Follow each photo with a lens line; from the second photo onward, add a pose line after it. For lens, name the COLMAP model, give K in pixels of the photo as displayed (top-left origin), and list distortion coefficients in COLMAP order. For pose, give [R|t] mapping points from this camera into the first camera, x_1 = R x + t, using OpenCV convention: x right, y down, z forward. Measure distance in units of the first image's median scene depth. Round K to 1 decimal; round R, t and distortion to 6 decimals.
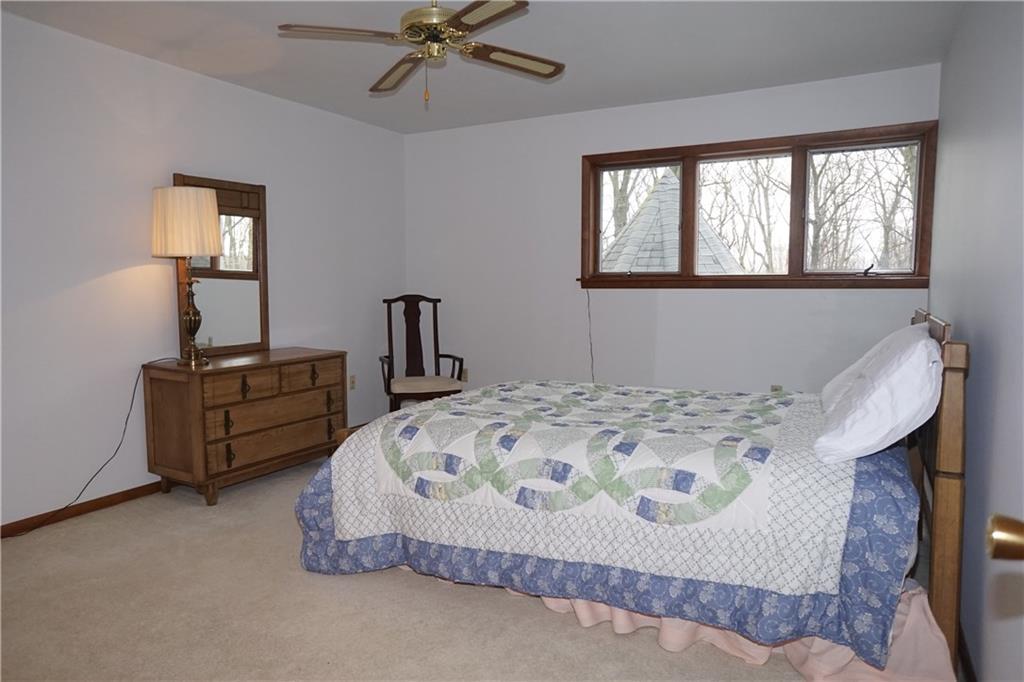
lens RADIAL K [[684.5, 0, 512.8], [0, 684.5, 341.1], [0, 0, 1]] dist [0.004594, 0.002285]
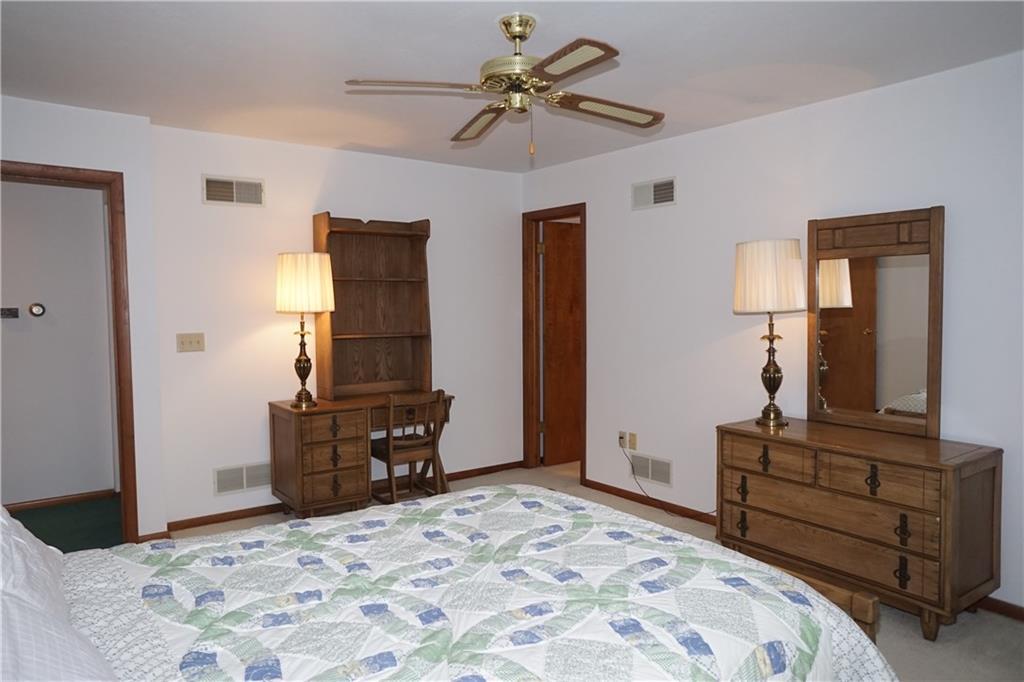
lens RADIAL K [[684.5, 0, 512.5], [0, 684.5, 338.6], [0, 0, 1]] dist [0.004594, 0.002285]
pose [[-0.414470, 0.059449, -0.908119, 0.542505], [-0.073346, 0.992436, 0.098444, -0.150995], [0.907103, 0.107409, -0.406974, 1.049633]]
